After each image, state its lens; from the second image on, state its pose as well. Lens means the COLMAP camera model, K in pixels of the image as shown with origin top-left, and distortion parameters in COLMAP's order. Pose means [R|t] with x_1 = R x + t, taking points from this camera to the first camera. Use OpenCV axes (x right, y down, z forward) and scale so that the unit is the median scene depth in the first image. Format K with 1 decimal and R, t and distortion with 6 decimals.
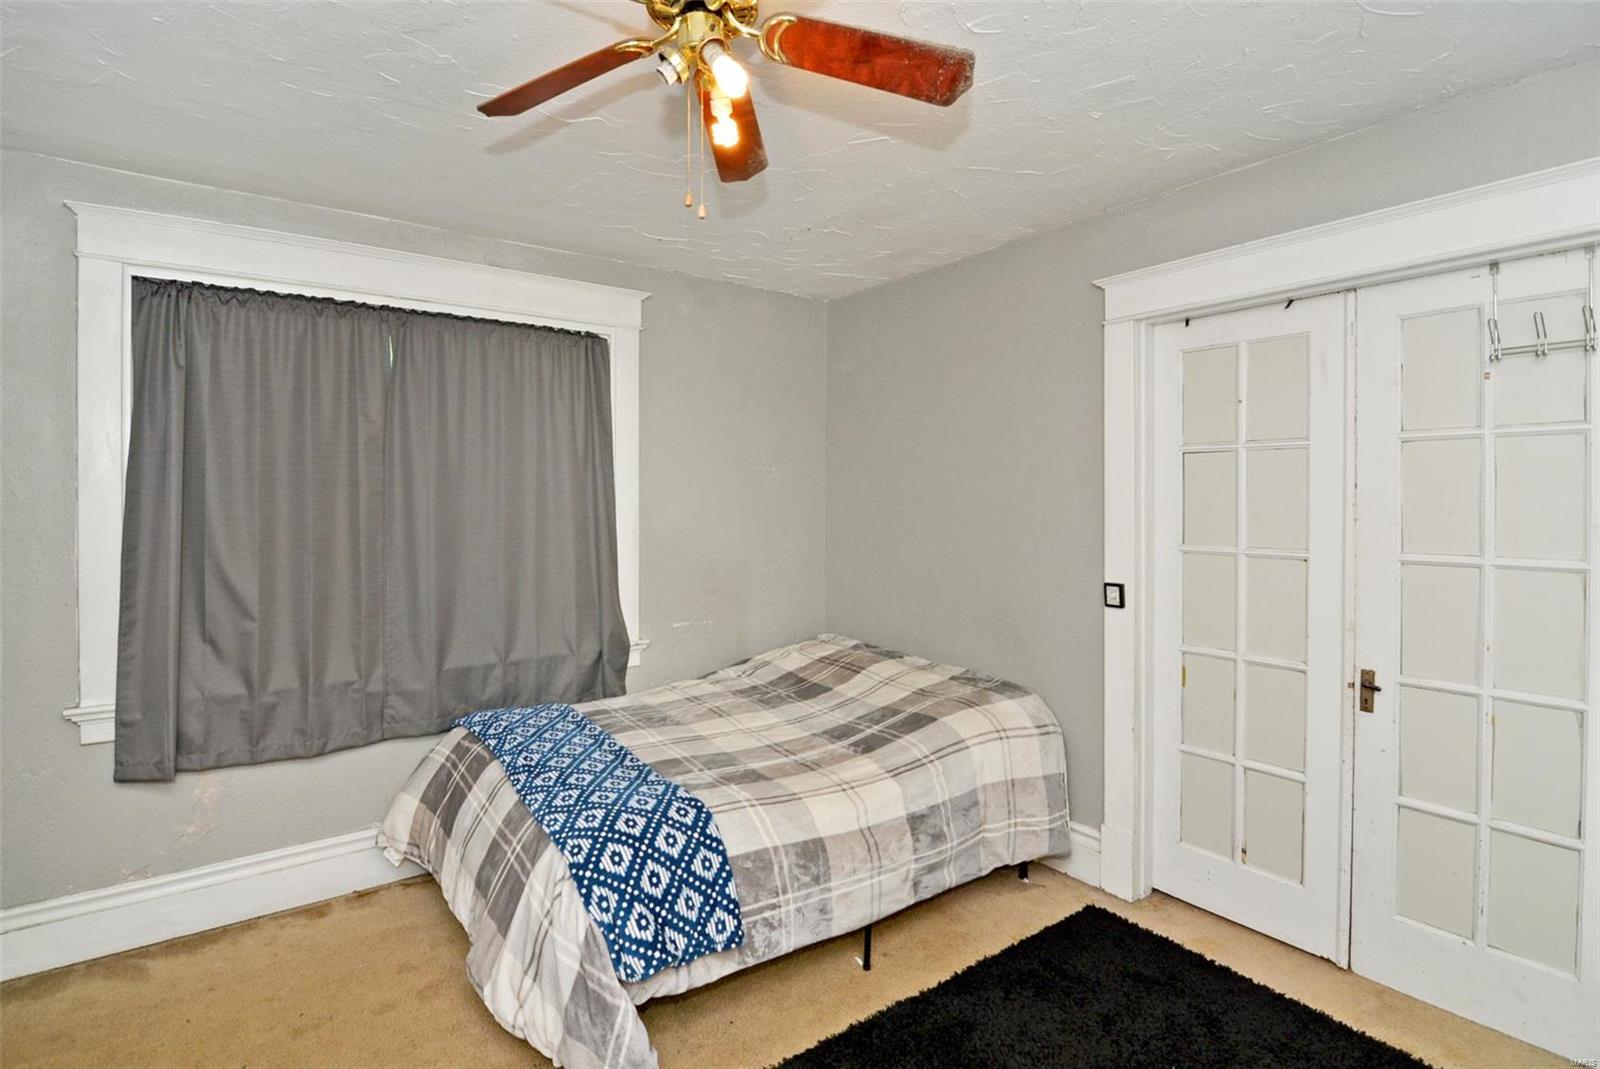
lens RADIAL K [[786.6, 0, 798.9], [0, 786.6, 503.9], [0, 0, 1]] dist [-0.004241, -0.000950]
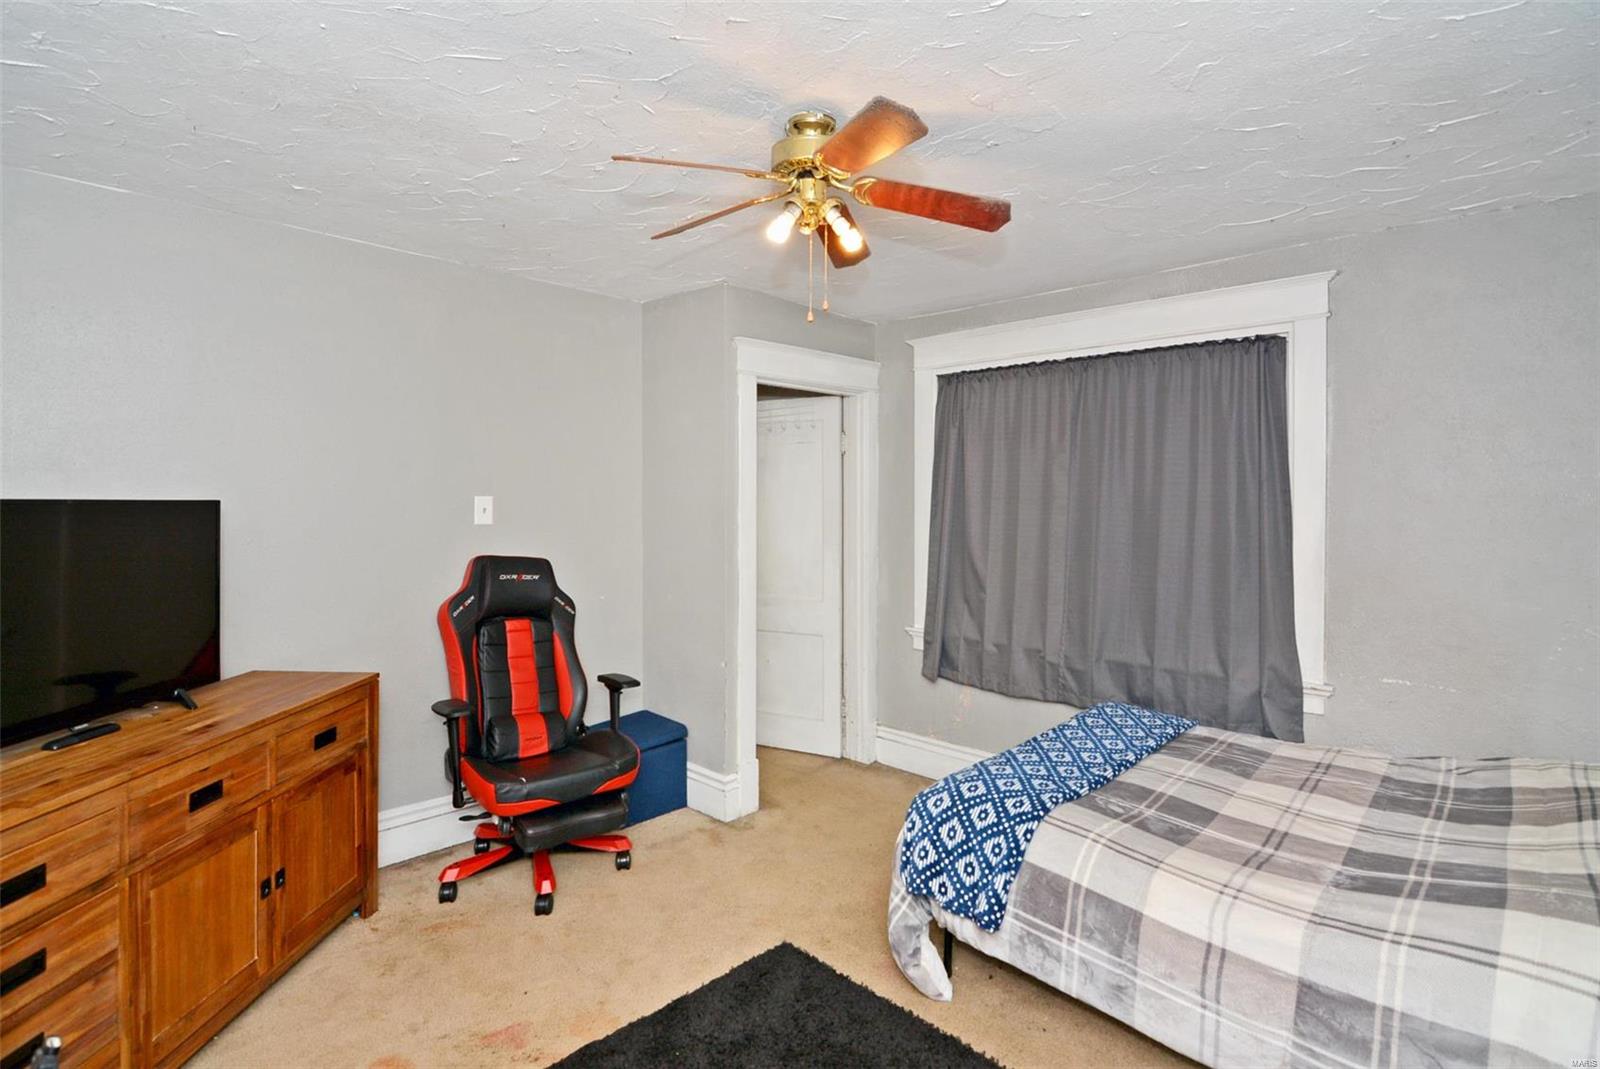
lens RADIAL K [[775.2, 0, 809.4], [0, 775.2, 516.9], [0, 0, 1]] dist [-0.004455, -0.001816]
pose [[0.183239, 0.027962, -0.982671, 0.684877], [-0.015447, 0.999554, 0.025562, -0.027153], [0.982947, 0.010495, 0.183589, 0.409634]]
